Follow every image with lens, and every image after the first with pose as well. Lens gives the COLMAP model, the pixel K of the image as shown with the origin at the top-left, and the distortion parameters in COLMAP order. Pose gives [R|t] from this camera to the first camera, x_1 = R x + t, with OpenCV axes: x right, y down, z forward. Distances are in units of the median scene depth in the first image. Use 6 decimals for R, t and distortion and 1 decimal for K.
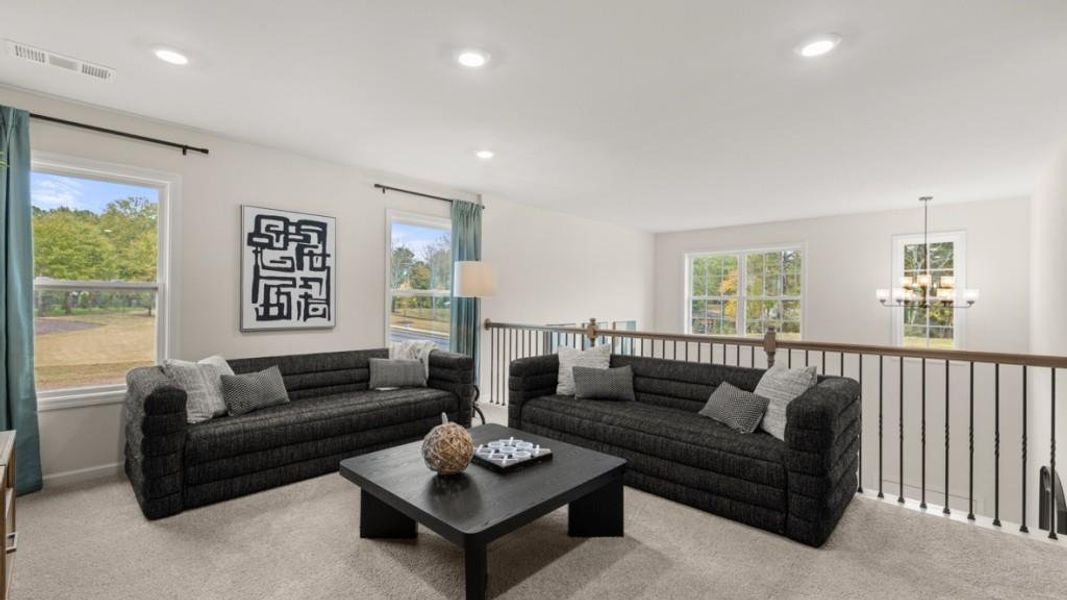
lens RADIAL K [[455.8, 0, 532.2], [0, 455.8, 298.5], [0, 0, 1]] dist [0.000549, 0.000106]
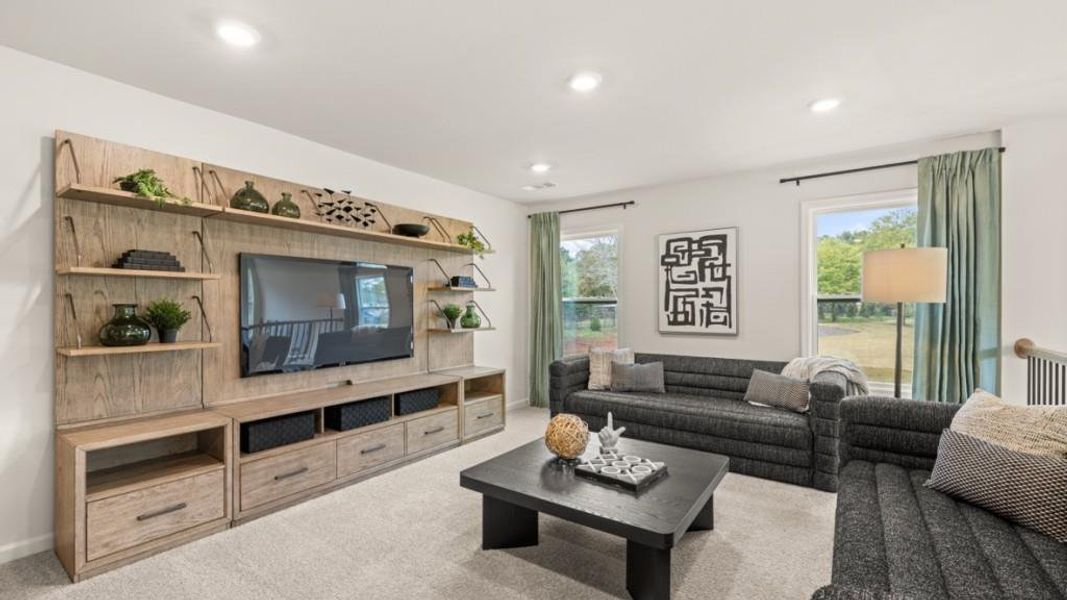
lens RADIAL K [[455.8, 0, 530.0], [0, 455.8, 305.6], [0, 0, 1]] dist [0.000549, 0.000106]
pose [[0.135879, -0.012919, -0.990641, 0.539609], [0.007272, 0.999901, -0.012042, 0.007194], [0.990699, -0.005568, 0.135959, 0.427231]]
